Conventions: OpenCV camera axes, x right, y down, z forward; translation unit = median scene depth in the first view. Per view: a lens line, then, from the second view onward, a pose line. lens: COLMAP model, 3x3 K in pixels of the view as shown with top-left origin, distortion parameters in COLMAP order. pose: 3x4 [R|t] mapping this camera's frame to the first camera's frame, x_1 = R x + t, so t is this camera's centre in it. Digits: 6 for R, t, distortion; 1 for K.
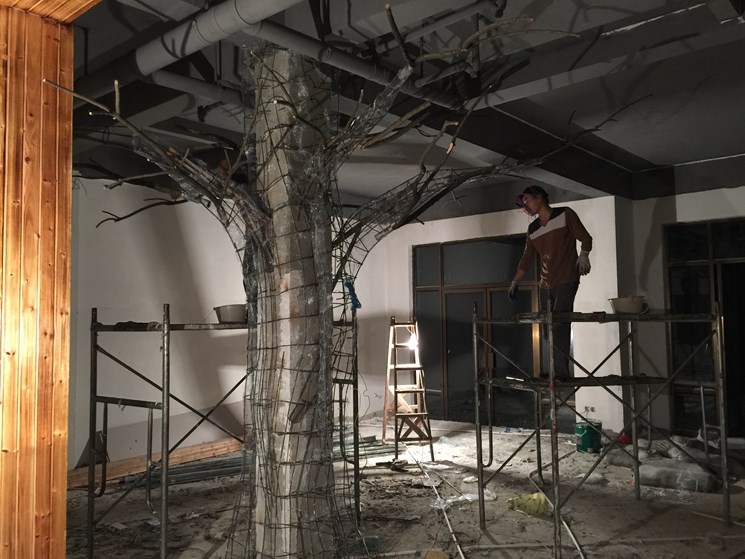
lens RADIAL K [[640.5, 0, 371.9], [0, 640.5, 276.8], [0, 0, 1]] dist [0.031889, -0.037593]
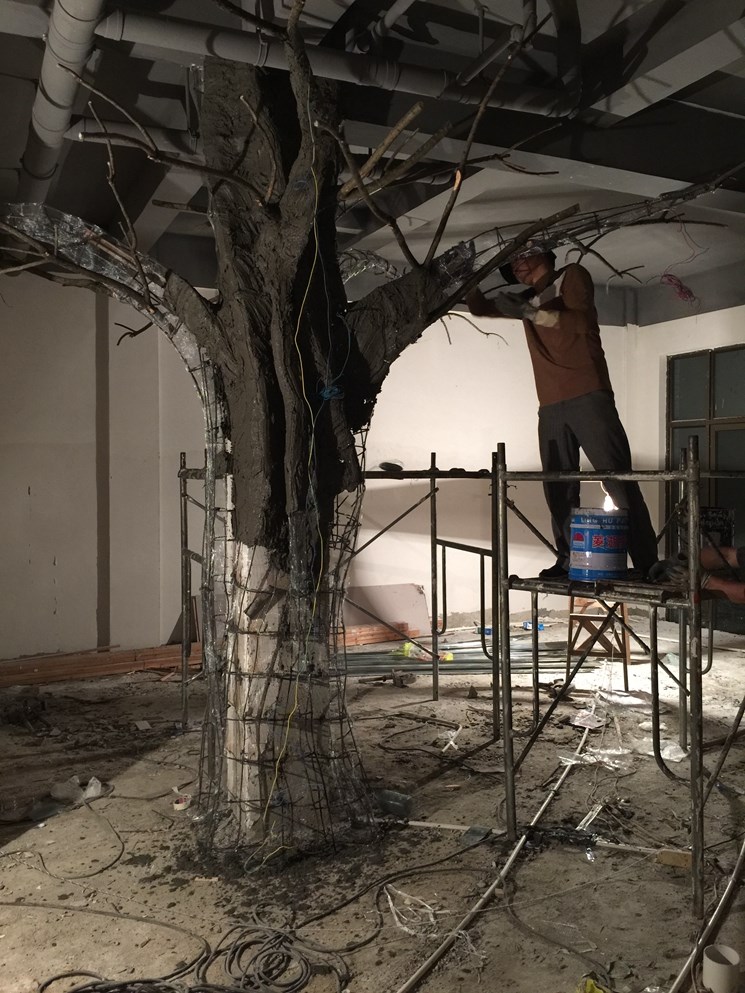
lens RADIAL K [[853.7, 0, 372.5], [0, 853.7, 501.2], [0, 0, 1]] dist [0.031889, -0.037593]
pose [[0.916667, 0.027499, -0.398706, 0.199623], [0.014079, 0.994789, 0.100981, 0.006857], [0.399405, -0.098179, 0.911502, 0.127133]]
